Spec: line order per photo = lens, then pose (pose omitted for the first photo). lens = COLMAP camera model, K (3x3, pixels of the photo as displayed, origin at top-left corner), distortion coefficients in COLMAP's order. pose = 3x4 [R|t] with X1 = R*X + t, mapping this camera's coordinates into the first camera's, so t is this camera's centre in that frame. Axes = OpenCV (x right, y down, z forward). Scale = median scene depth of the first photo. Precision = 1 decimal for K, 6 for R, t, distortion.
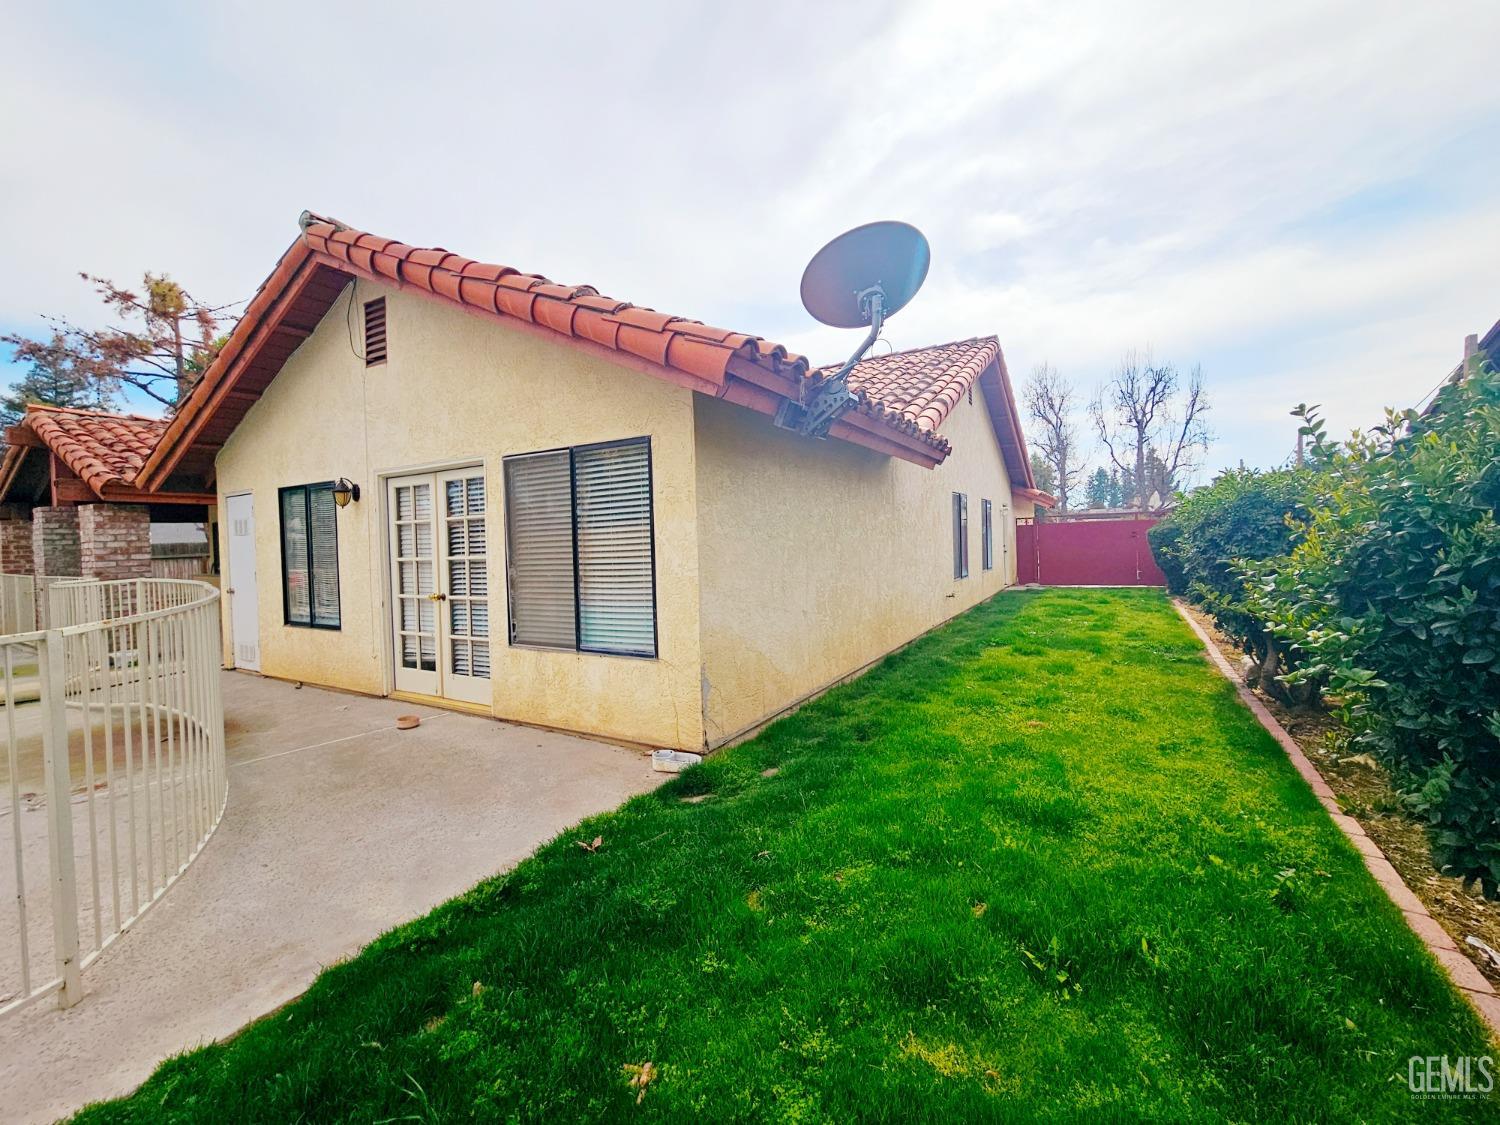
lens RADIAL K [[614.1, 0, 757.0], [0, 614.1, 541.7], [0, 0, 1]] dist [-0.002491, 0.000268]
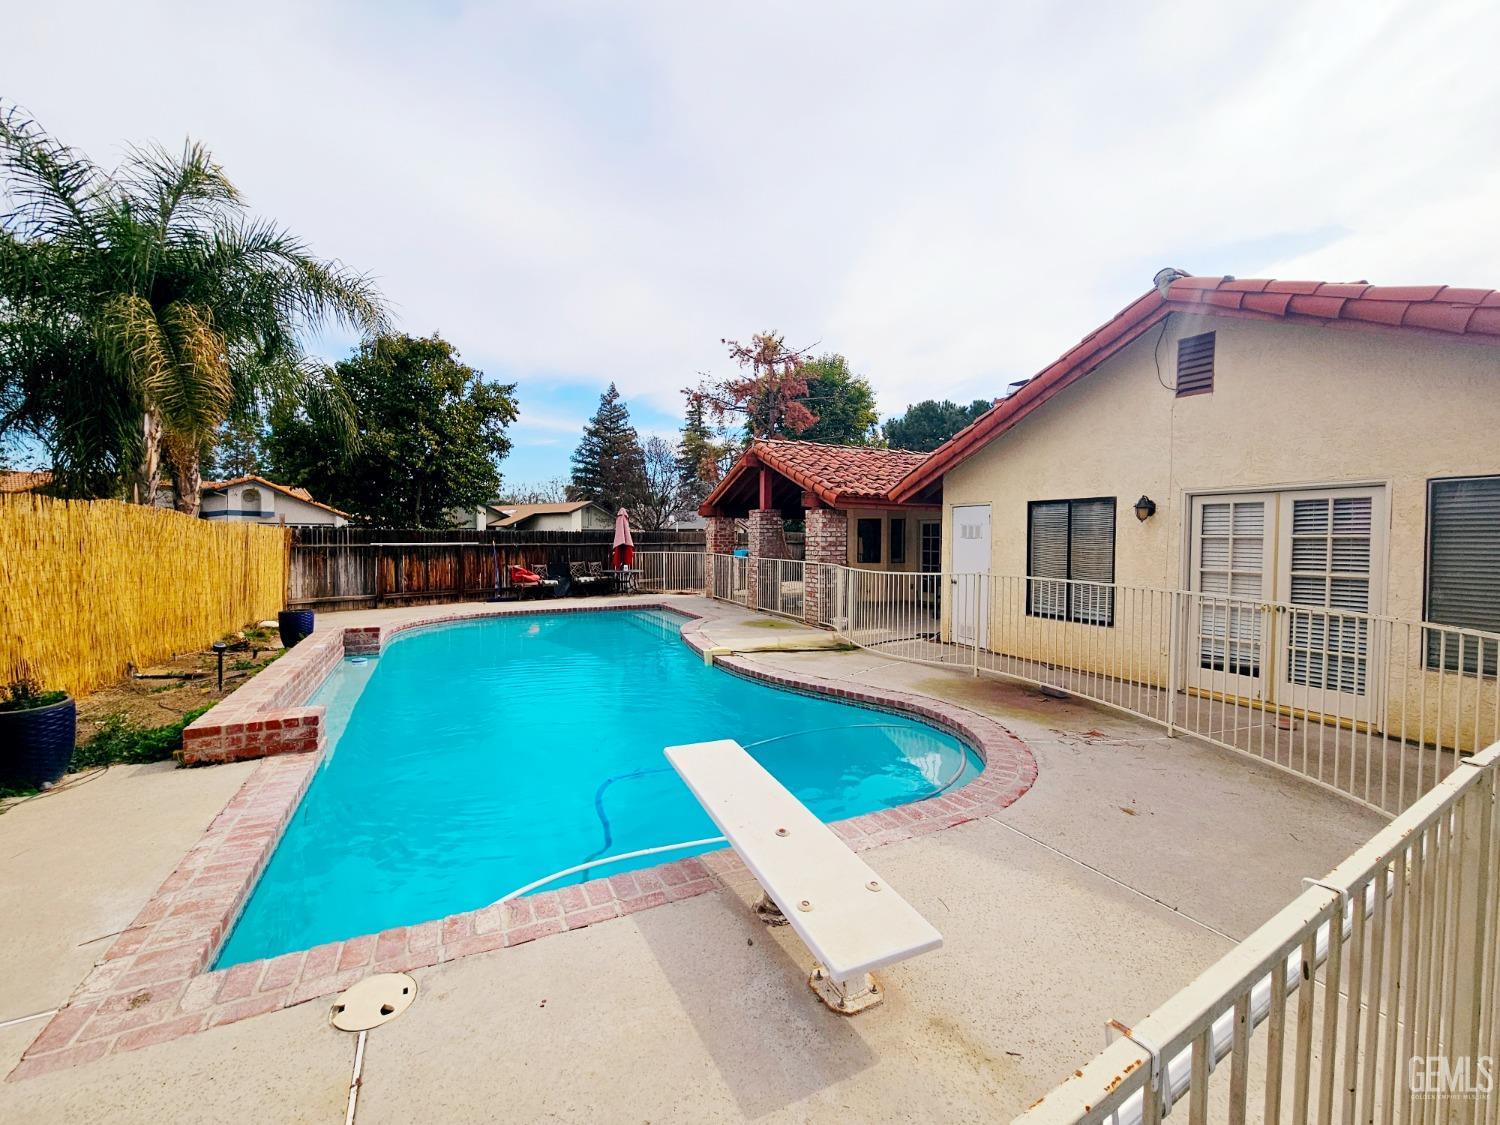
lens RADIAL K [[614.1, 0, 752.4], [0, 614.1, 553.5], [0, 0, 1]] dist [-0.002491, 0.000268]
pose [[0.836649, 0.049081, -0.545536, -0.632231], [-0.032916, 0.998682, 0.039370, -0.016221], [0.546750, -0.014982, 0.837162, -0.350405]]
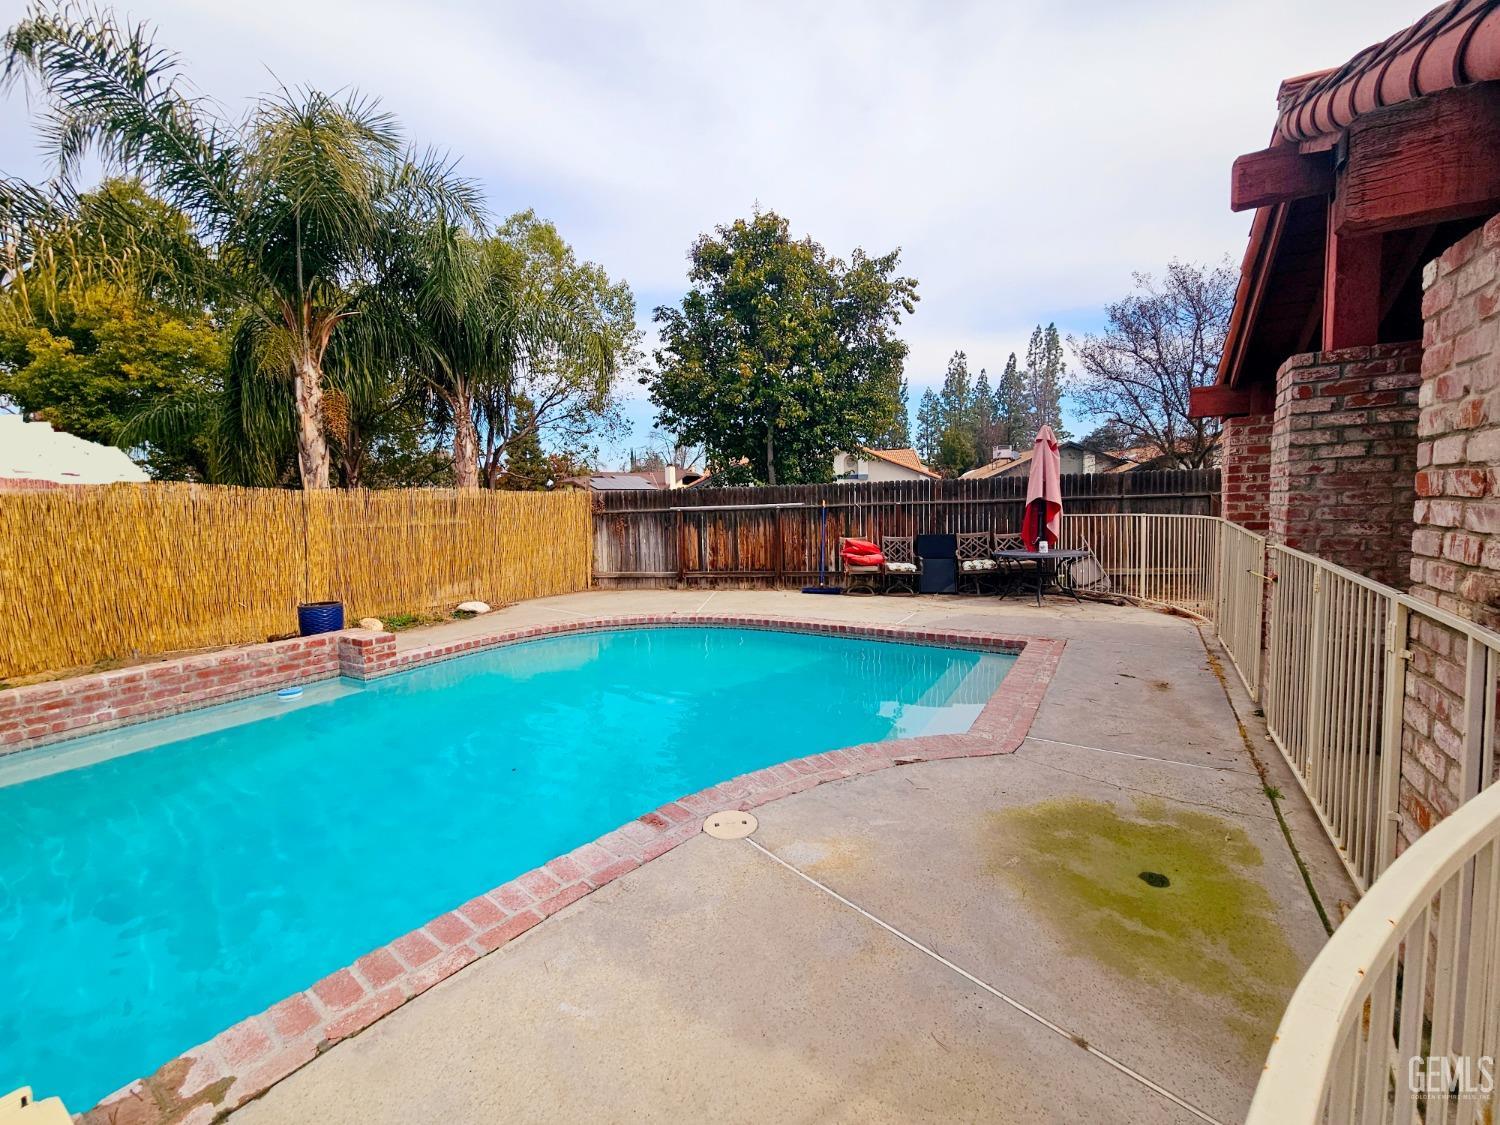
lens RADIAL K [[614.1, 0, 749.8], [0, 614.1, 561.2], [0, 0, 1]] dist [-0.002491, 0.000268]
pose [[-0.026222, 0.128892, -0.991312, -1.261206], [0.027673, 0.991366, 0.128168, 0.015059], [0.999273, -0.024072, -0.029563, 1.103139]]
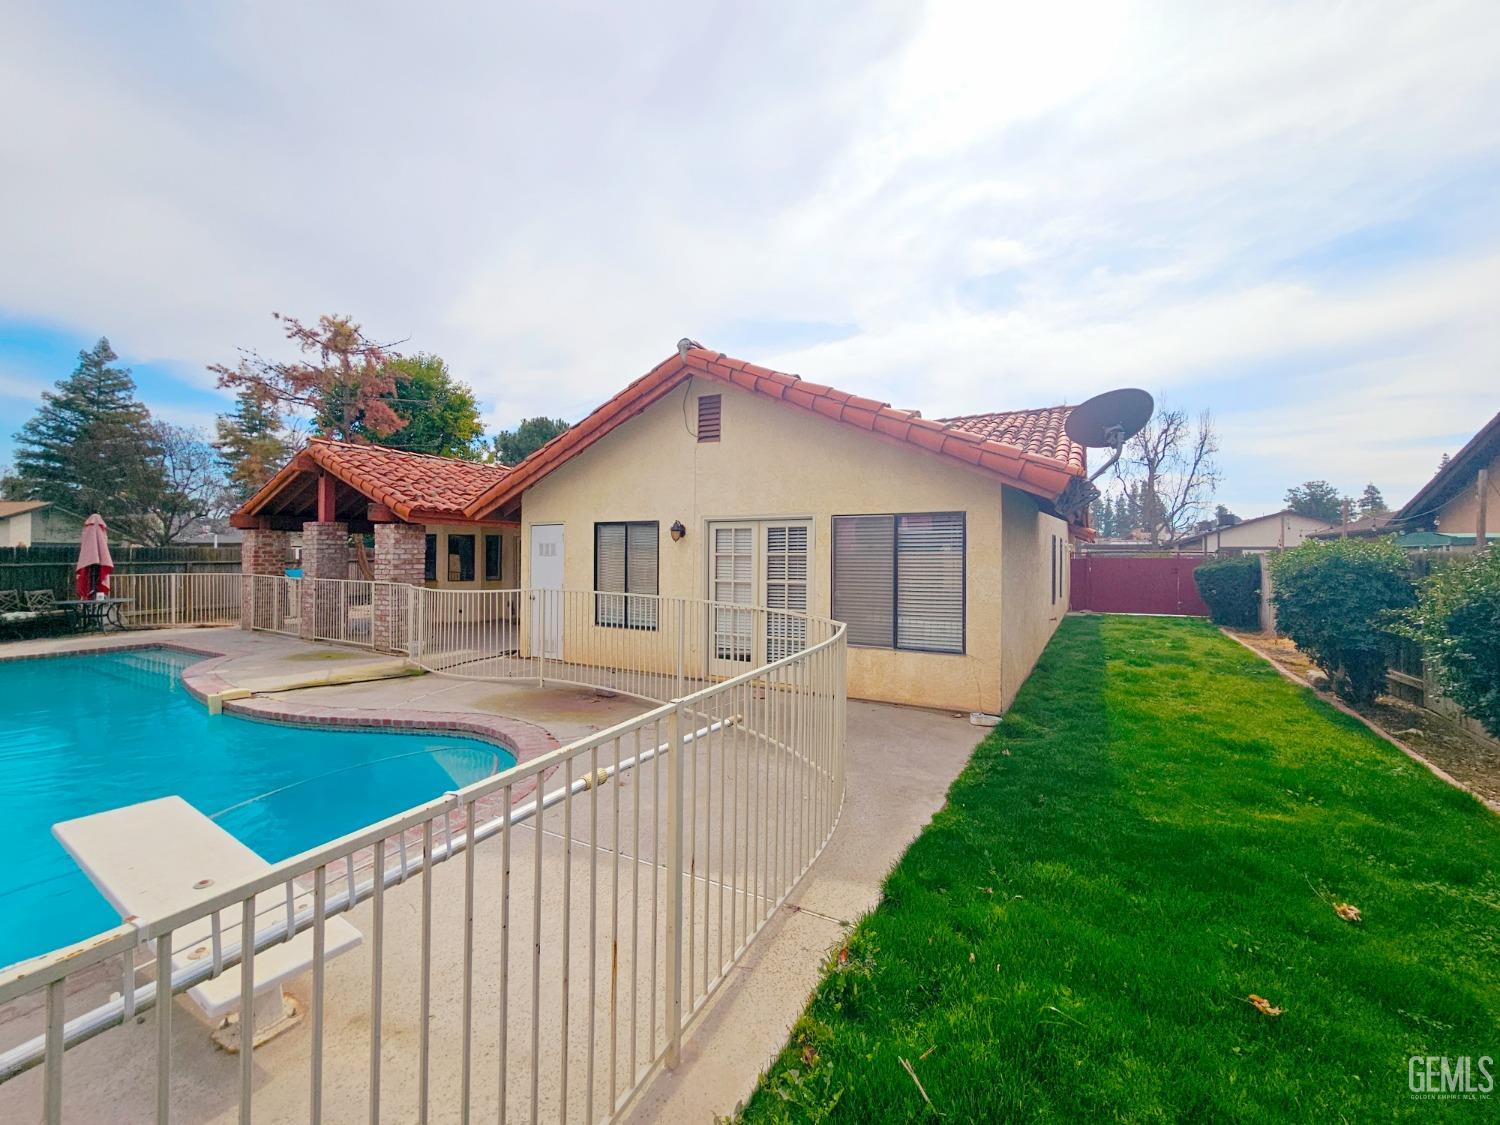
lens RADIAL K [[614.1, 0, 754.5], [0, 614.1, 553.9], [0, 0, 1]] dist [-0.002491, 0.000268]
pose [[0.999361, 0.034511, 0.009349, -0.491114], [-0.034448, 0.999383, -0.006780, -0.024061], [-0.009577, 0.006453, 0.999933, -0.376985]]
